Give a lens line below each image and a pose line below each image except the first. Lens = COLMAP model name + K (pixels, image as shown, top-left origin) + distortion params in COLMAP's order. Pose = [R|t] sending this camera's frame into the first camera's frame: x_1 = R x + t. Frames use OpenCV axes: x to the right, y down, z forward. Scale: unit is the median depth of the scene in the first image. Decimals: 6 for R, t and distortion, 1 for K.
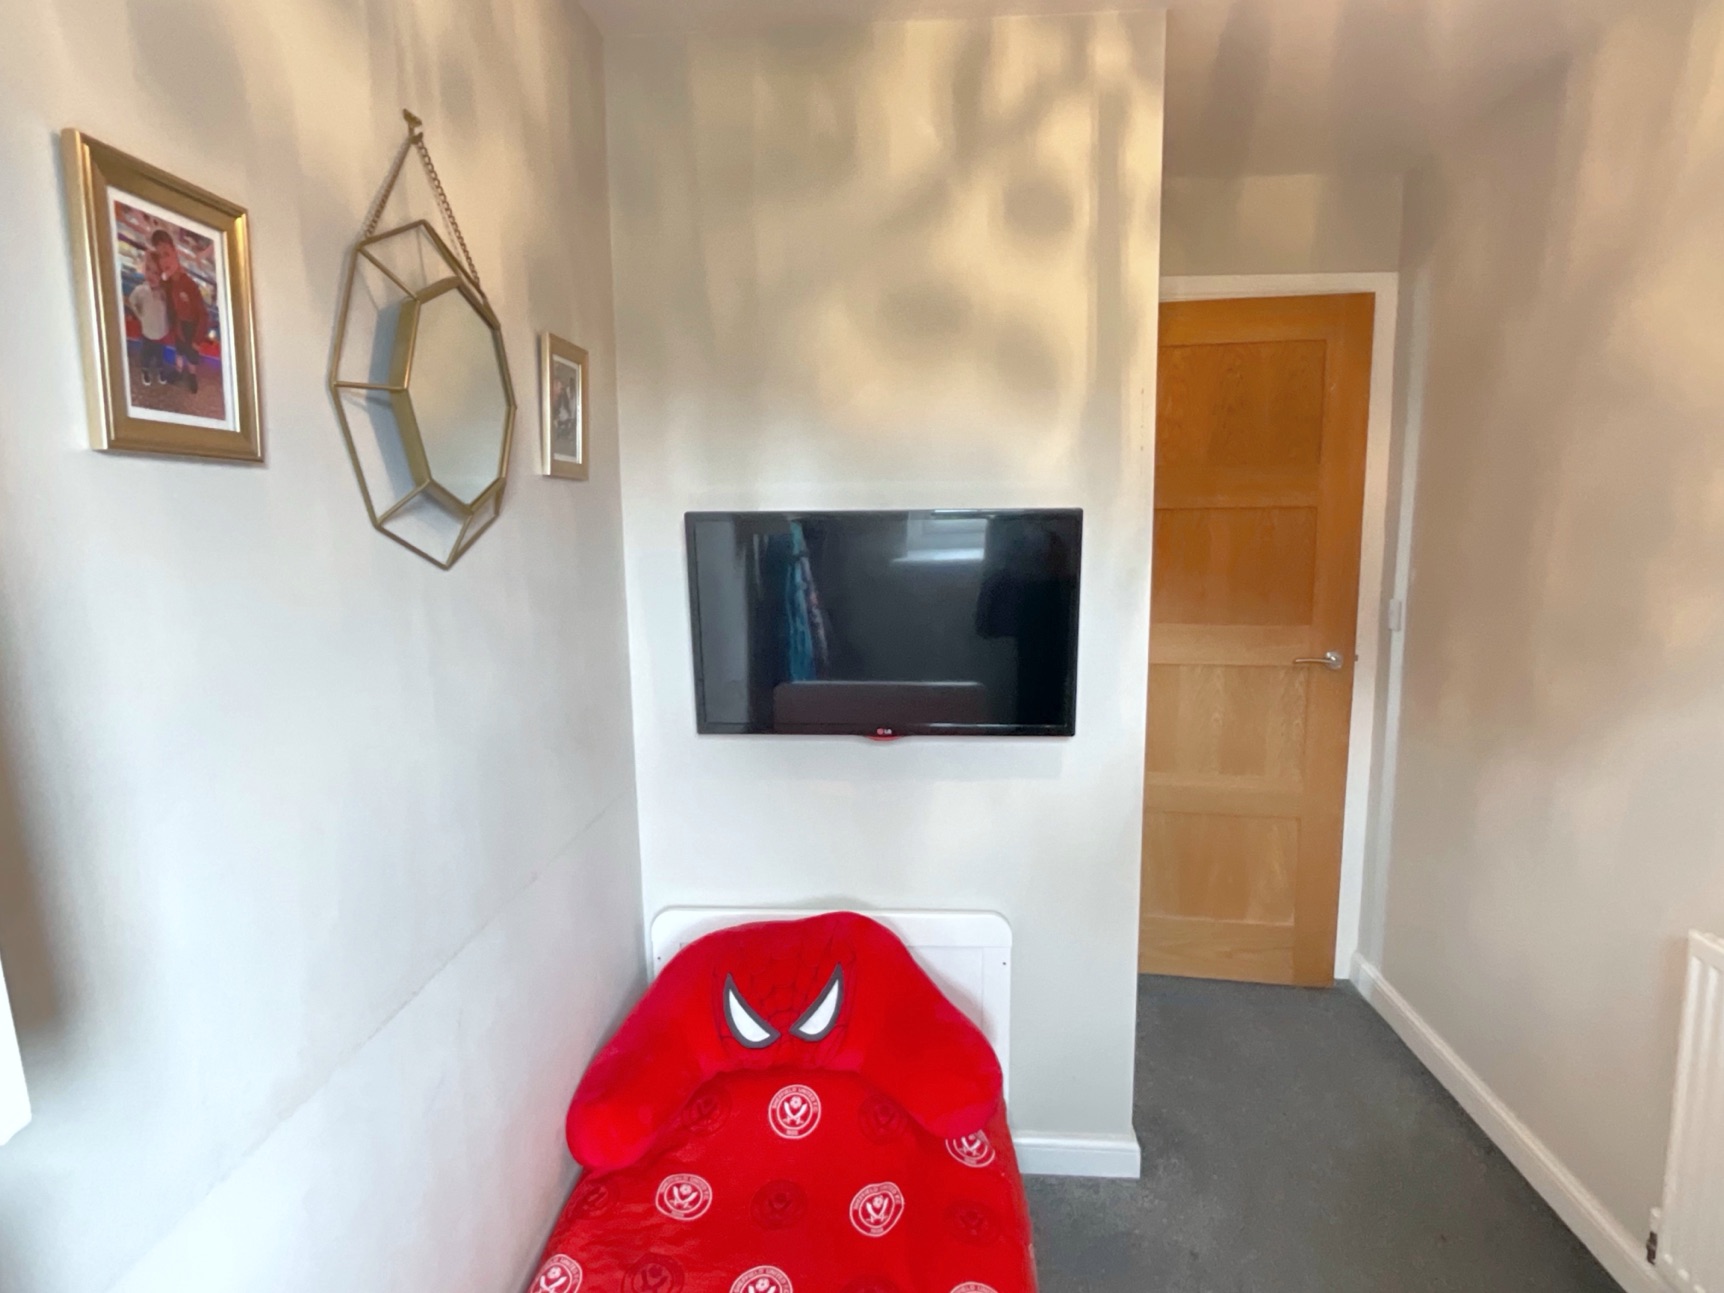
lens RADIAL K [[965.2, 0, 862.0], [0, 965.2, 646.5], [0, 0, 1]] dist [-0.001035, -0.000083]
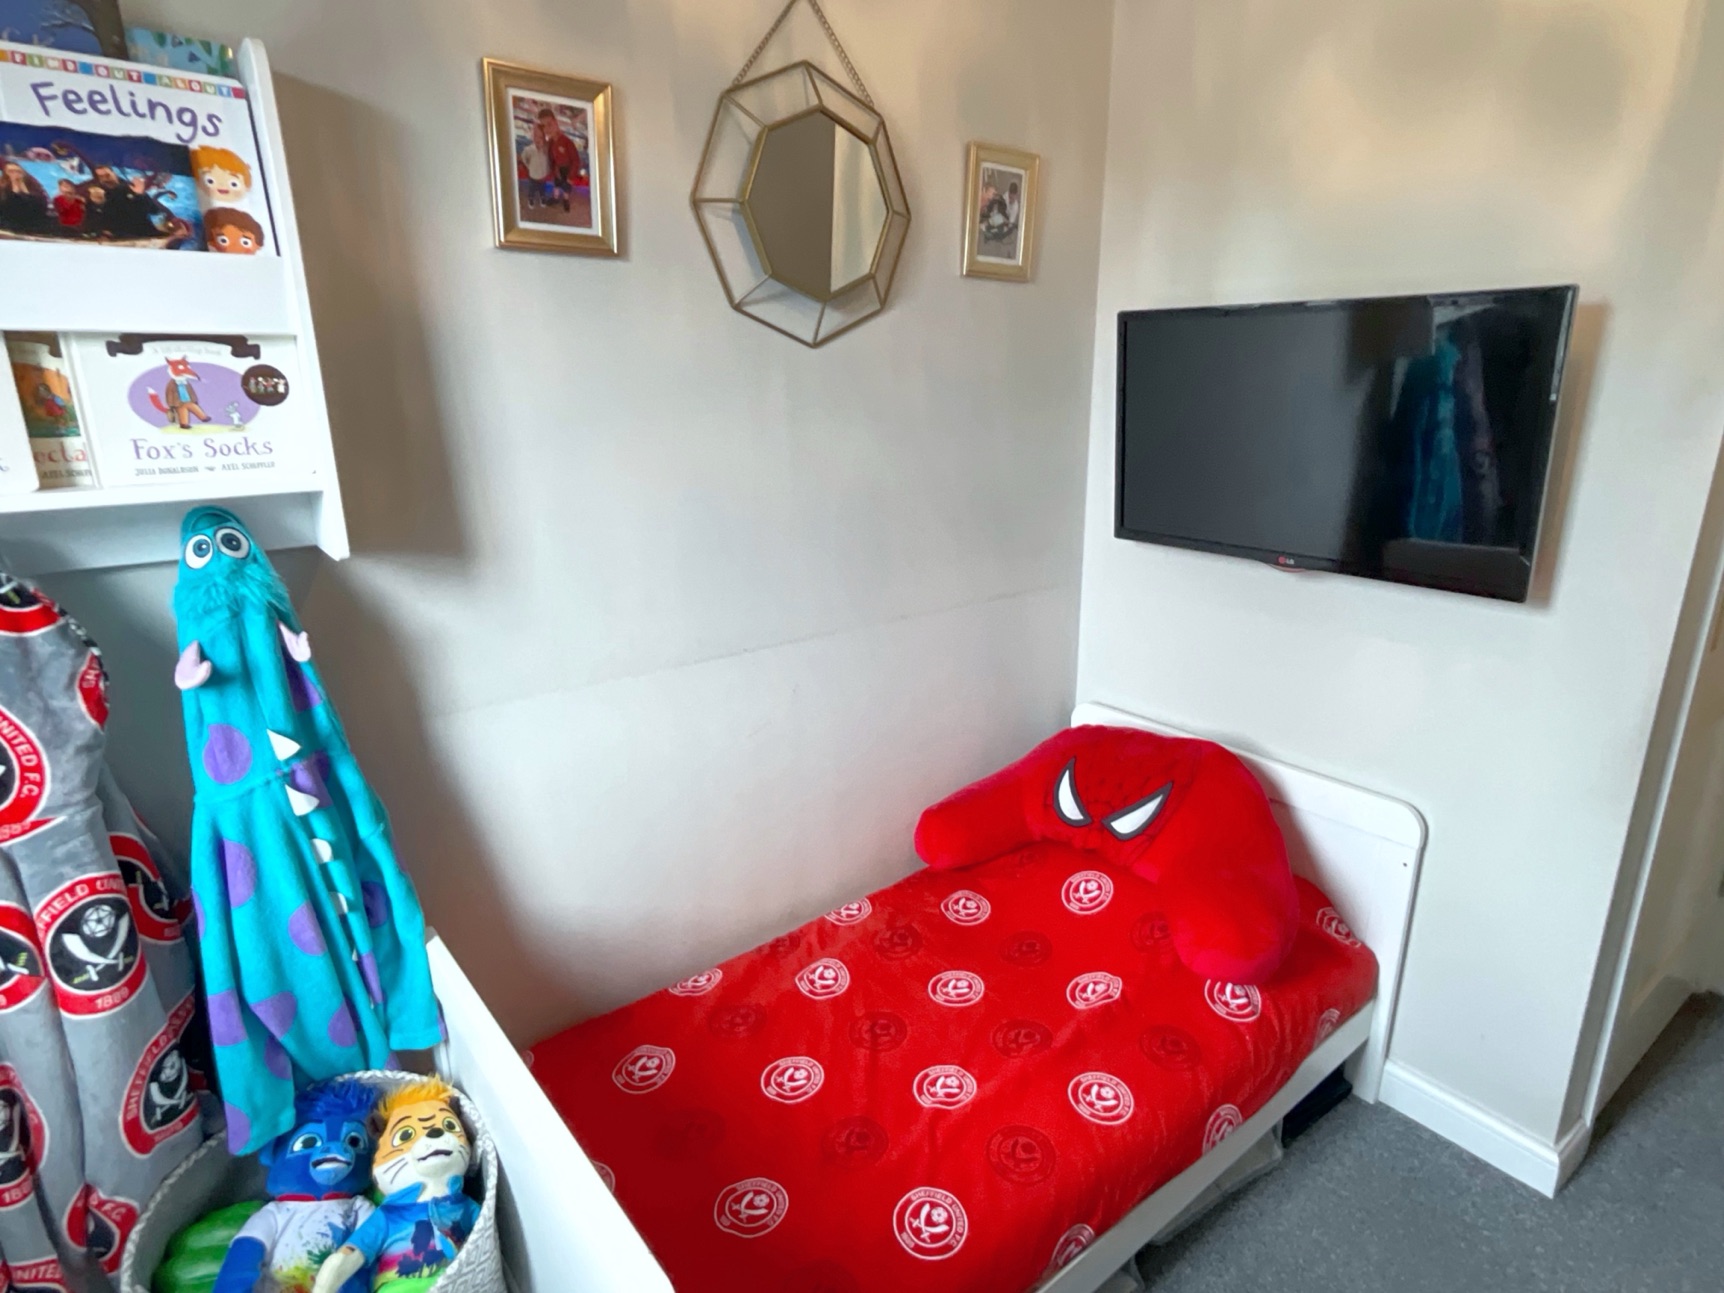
lens RADIAL K [[969.8, 0, 866.2], [0, 969.8, 642.3], [0, 0, 1]] dist [0.005158, -0.016386]
pose [[0.663292, 0.210757, -0.718070, 0.734471], [-0.110953, 0.976615, 0.184152, 0.068417], [0.740090, -0.042474, 0.671166, 0.179647]]
